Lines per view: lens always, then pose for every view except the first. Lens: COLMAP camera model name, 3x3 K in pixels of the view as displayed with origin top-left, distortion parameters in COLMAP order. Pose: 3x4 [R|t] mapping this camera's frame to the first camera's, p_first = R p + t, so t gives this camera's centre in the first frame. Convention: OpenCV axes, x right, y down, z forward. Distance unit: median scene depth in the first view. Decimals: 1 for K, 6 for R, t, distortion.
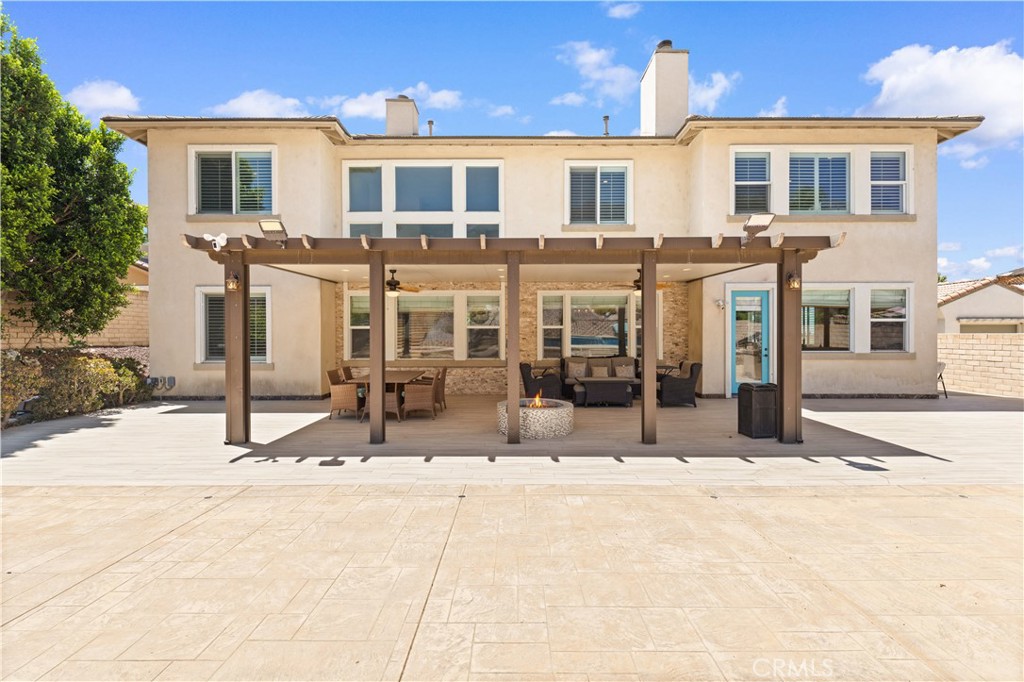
lens RADIAL K [[491.9, 0, 514.7], [0, 491.9, 338.4], [0, 0, 1]] dist [0.001976, -0.000148]
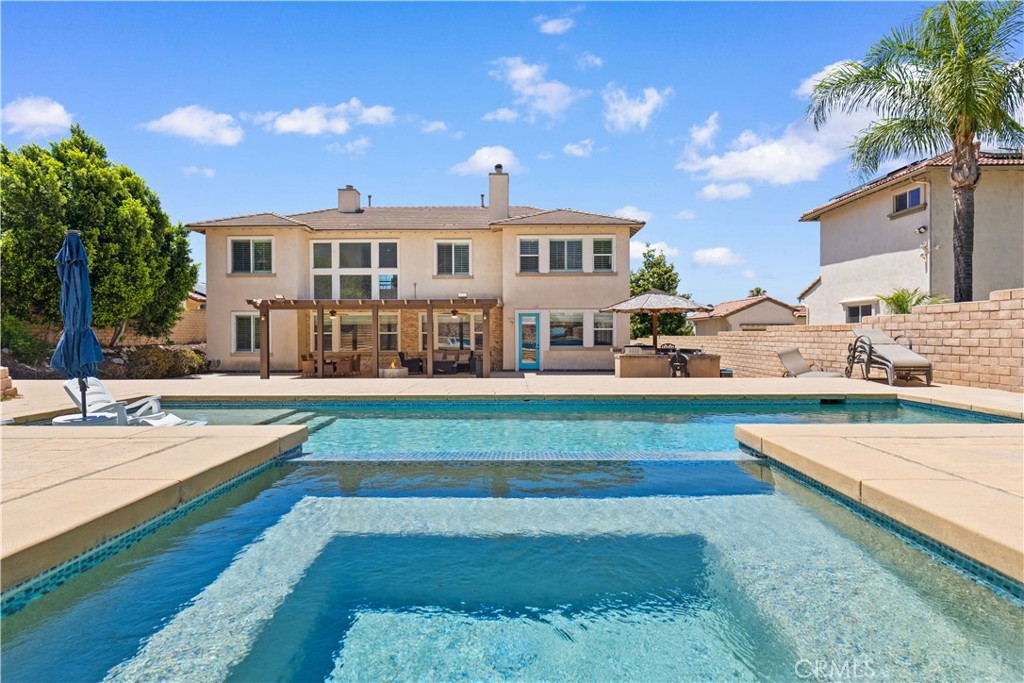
lens RADIAL K [[568.2, 0, 509.4], [0, 568.2, 336.5], [0, 0, 1]] dist [0.000970, 0.000549]
pose [[0.999856, -0.001290, -0.016918, 0.440872], [0.001232, 0.999993, -0.003455, -0.002675], [0.016922, 0.003433, 0.999851, -1.129735]]
